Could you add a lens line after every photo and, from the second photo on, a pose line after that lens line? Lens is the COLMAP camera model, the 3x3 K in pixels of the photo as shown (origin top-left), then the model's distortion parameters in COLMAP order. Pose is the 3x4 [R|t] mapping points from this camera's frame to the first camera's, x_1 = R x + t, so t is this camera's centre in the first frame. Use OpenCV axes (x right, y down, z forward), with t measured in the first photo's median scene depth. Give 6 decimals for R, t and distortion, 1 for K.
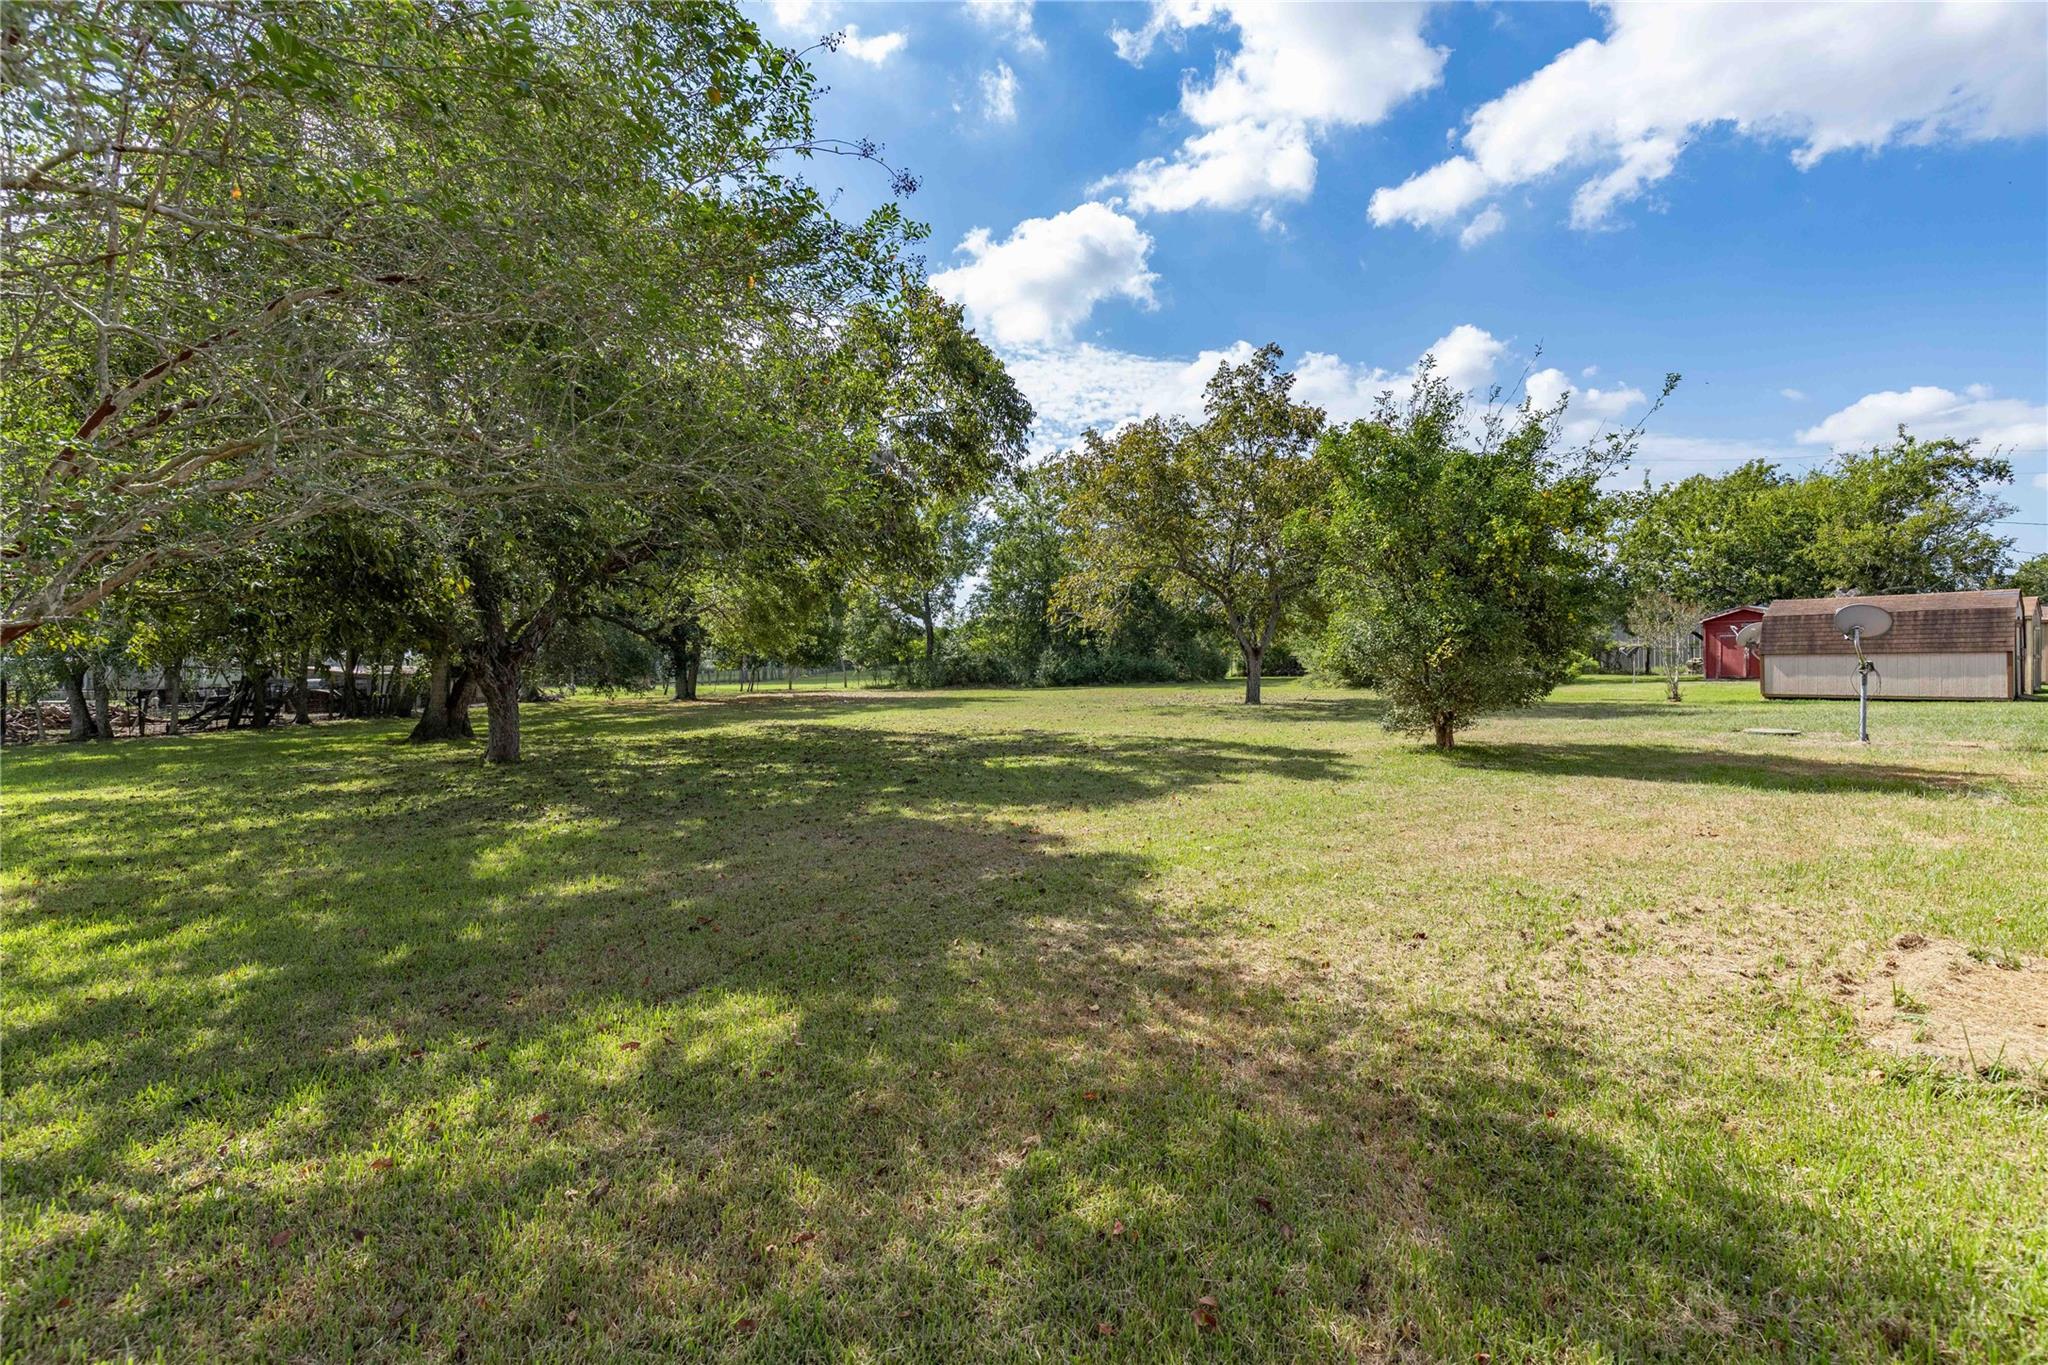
lens RADIAL K [[855.7, 0, 1024.0], [0, 855.7, 682.5], [0, 0, 1]] dist [0.000346, -0.000140]
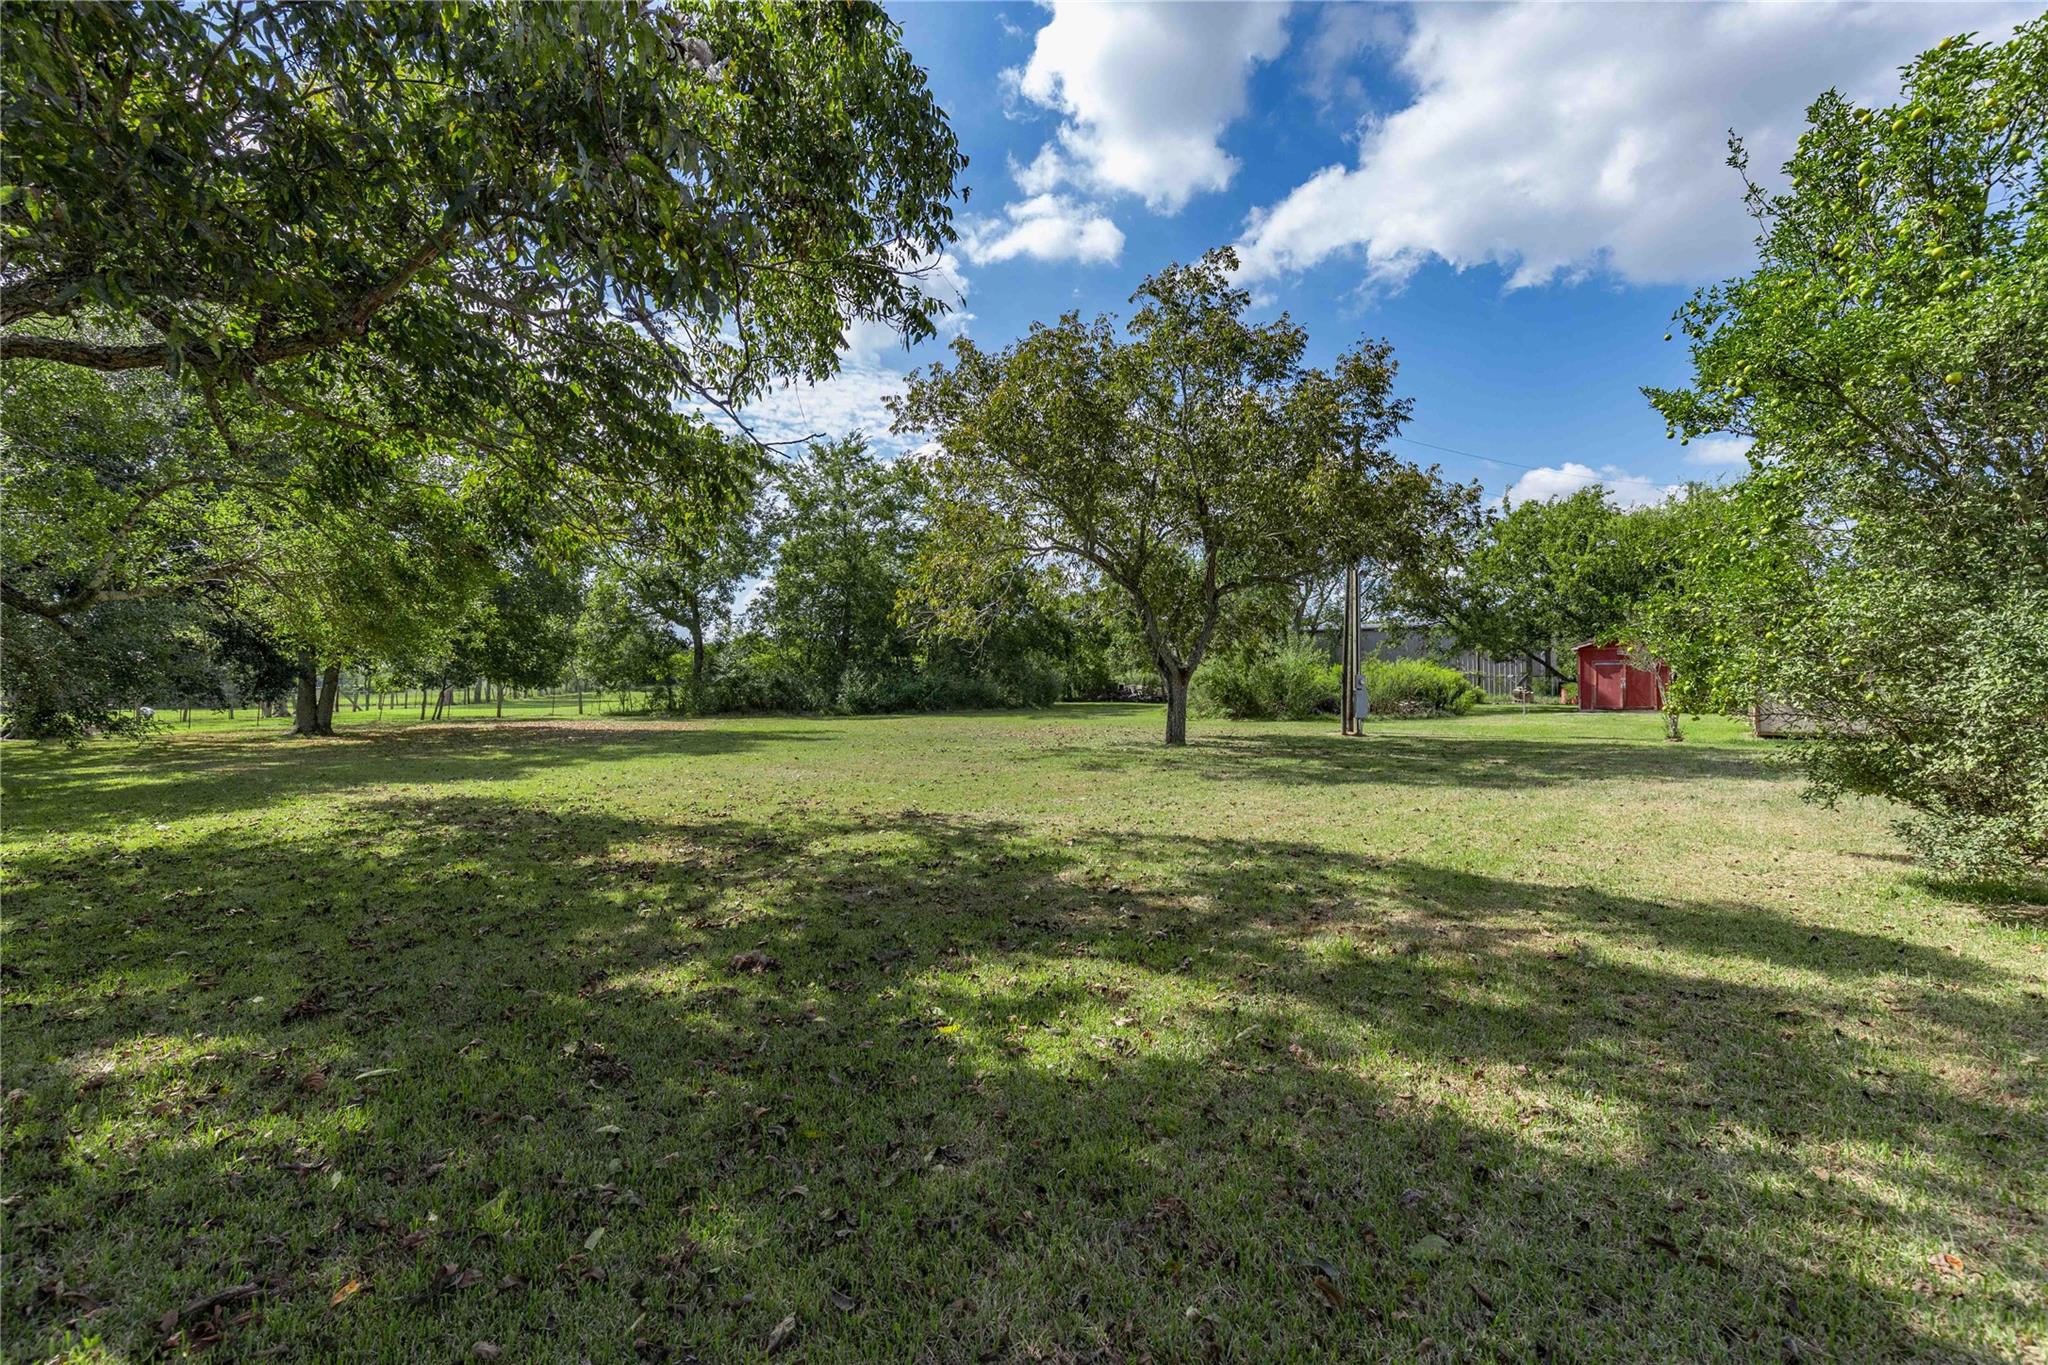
lens RADIAL K [[855.7, 0, 1024.0], [0, 855.7, 682.5], [0, 0, 1]] dist [0.000346, -0.000140]
pose [[0.966544, 0.011196, 0.256257, -0.022380], [-0.004509, 0.999634, -0.026666, -0.004052], [-0.256462, 0.024618, 0.966241, 0.165658]]
